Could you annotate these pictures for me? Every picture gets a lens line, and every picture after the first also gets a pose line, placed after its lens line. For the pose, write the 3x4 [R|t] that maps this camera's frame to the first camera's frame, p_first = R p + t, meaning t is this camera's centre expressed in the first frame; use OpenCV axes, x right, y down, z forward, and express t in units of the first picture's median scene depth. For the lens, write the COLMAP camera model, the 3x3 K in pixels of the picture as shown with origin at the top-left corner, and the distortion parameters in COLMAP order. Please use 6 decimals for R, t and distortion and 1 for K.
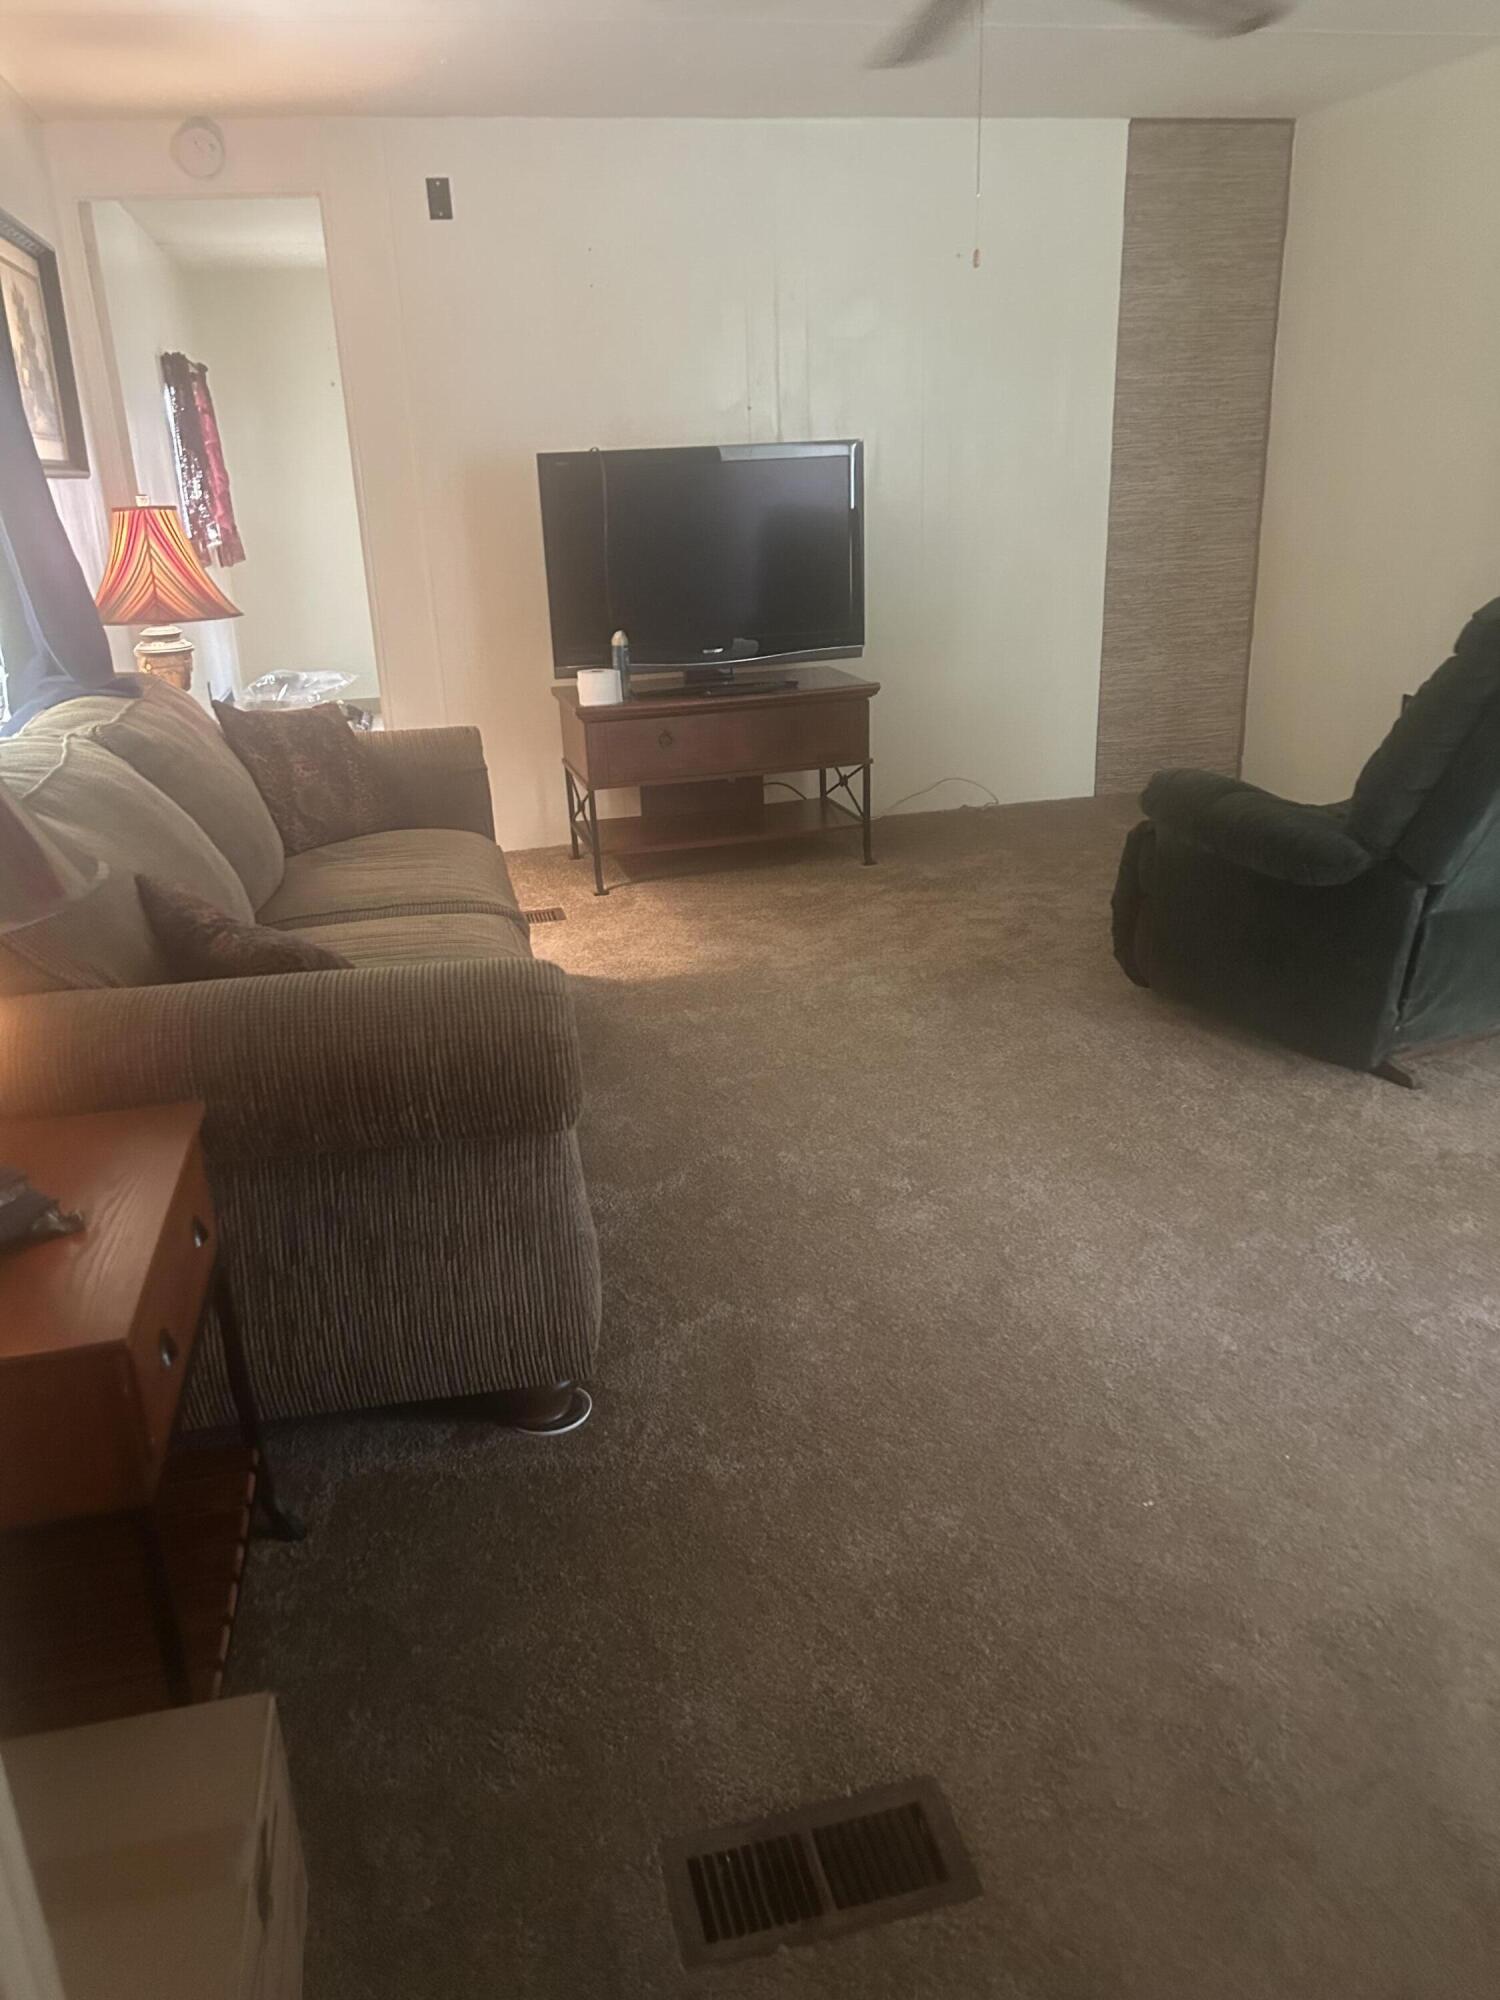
lens RADIAL K [[1511.3, 0, 692.3], [0, 1511.3, 1001.9], [0, 0, 1]] dist [0.049635, -0.000415]
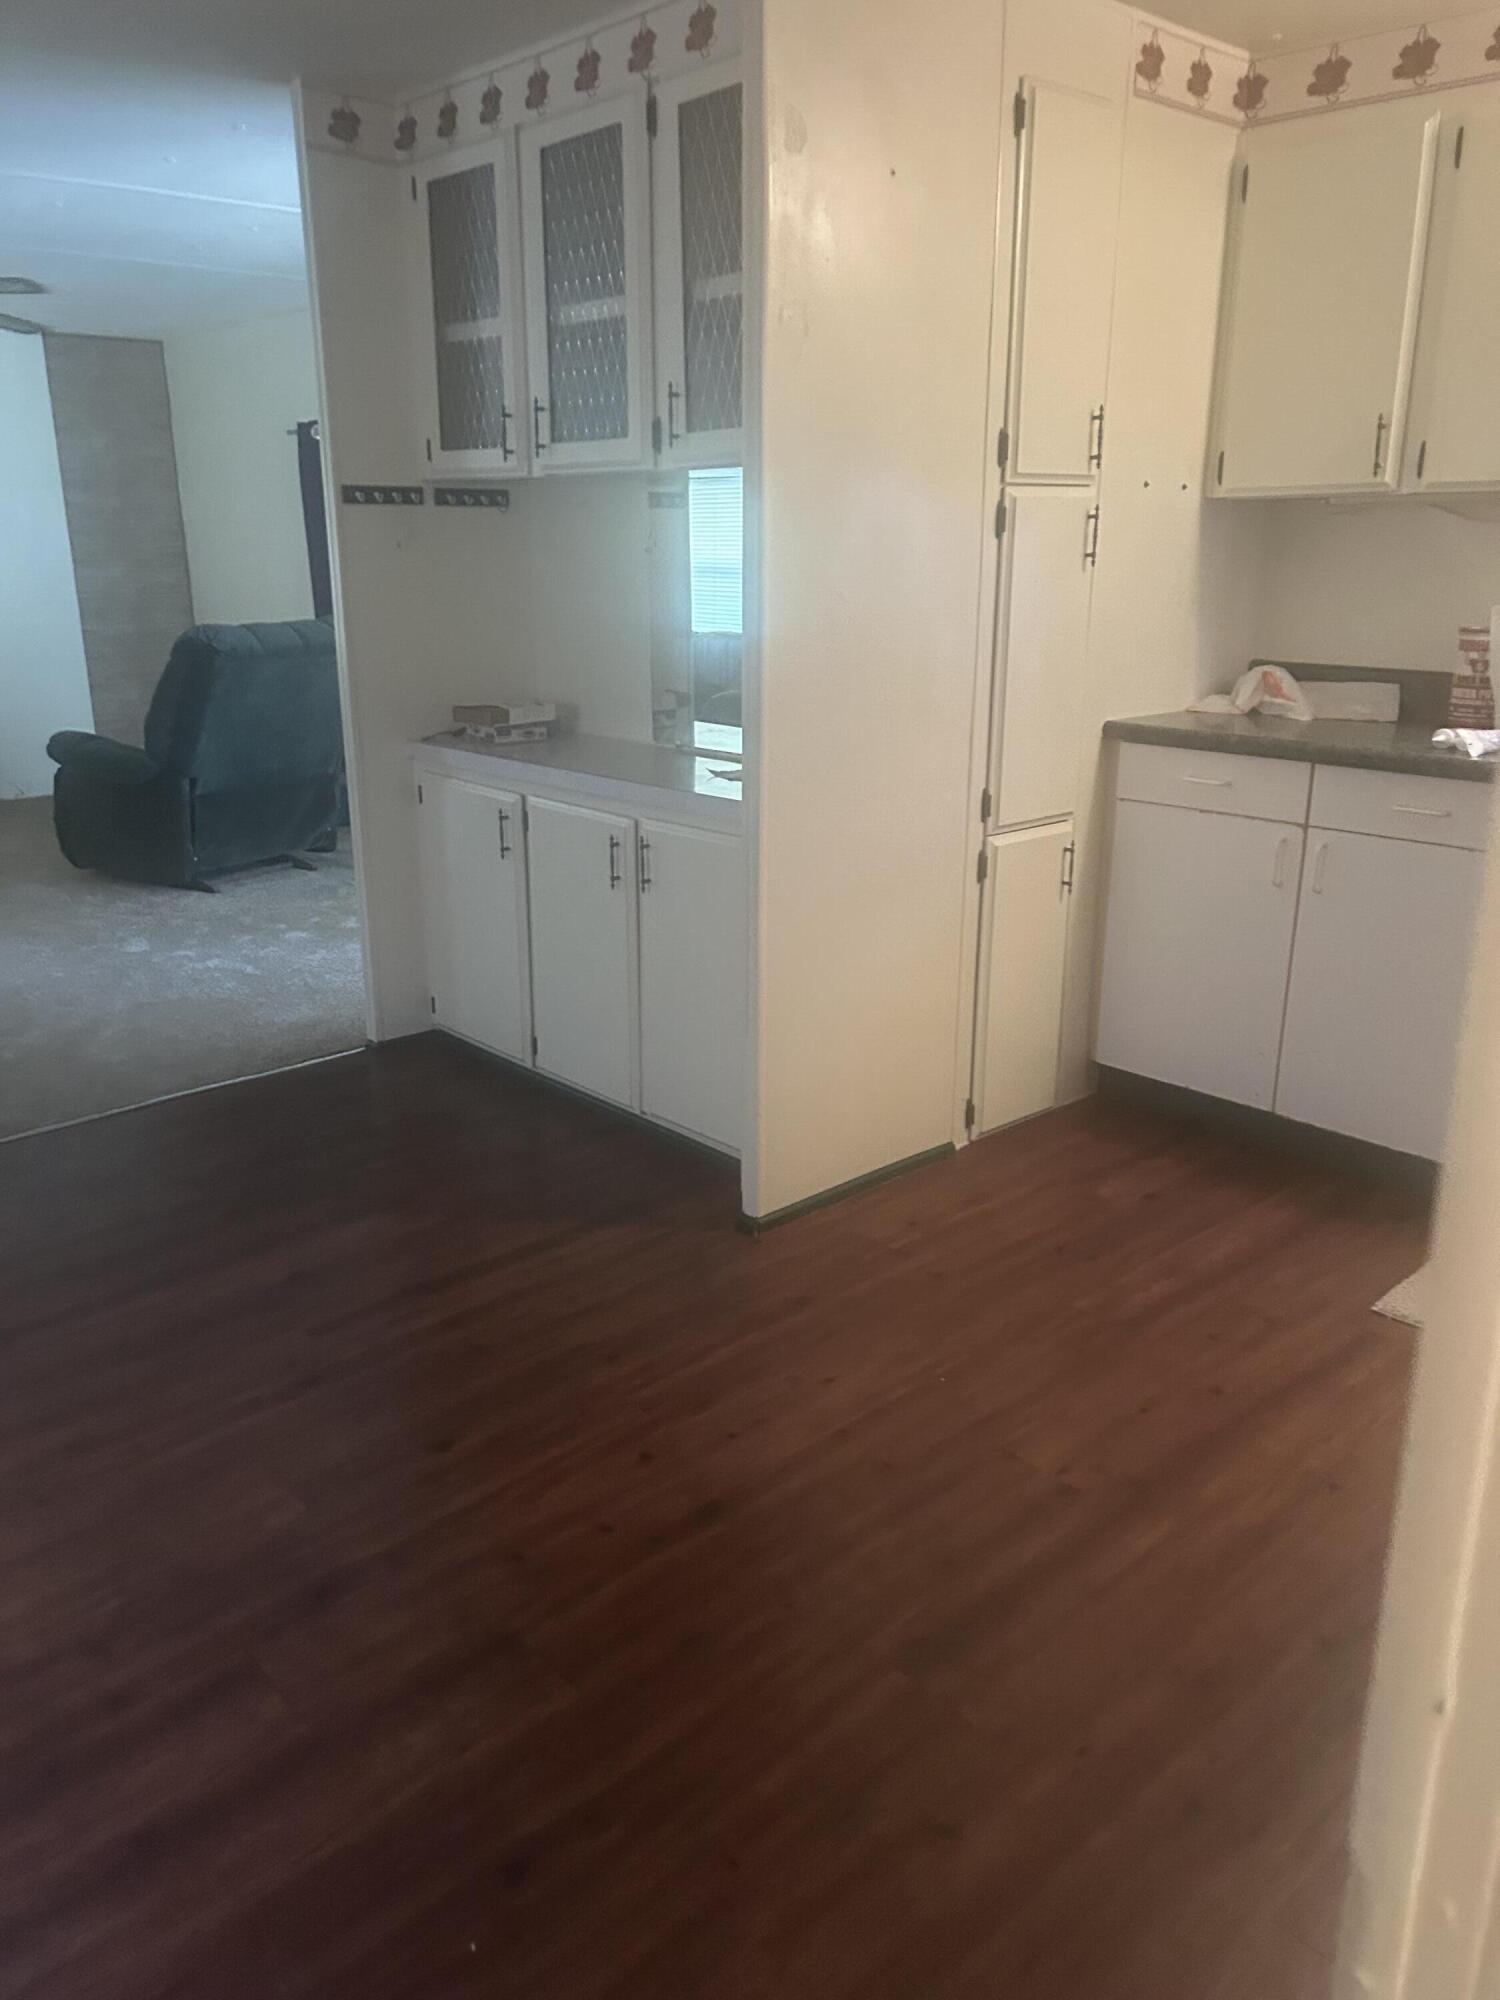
lens RADIAL K [[1511.3, 0, 692.3], [0, 1511.3, 1001.9], [0, 0, 1]] dist [0.049635, -0.000415]
pose [[0.869045, -0.112042, 0.481880, 0.070459], [0.139490, 0.989993, -0.021379, 0.309469], [-0.474662, 0.085797, 0.875977, -0.891683]]
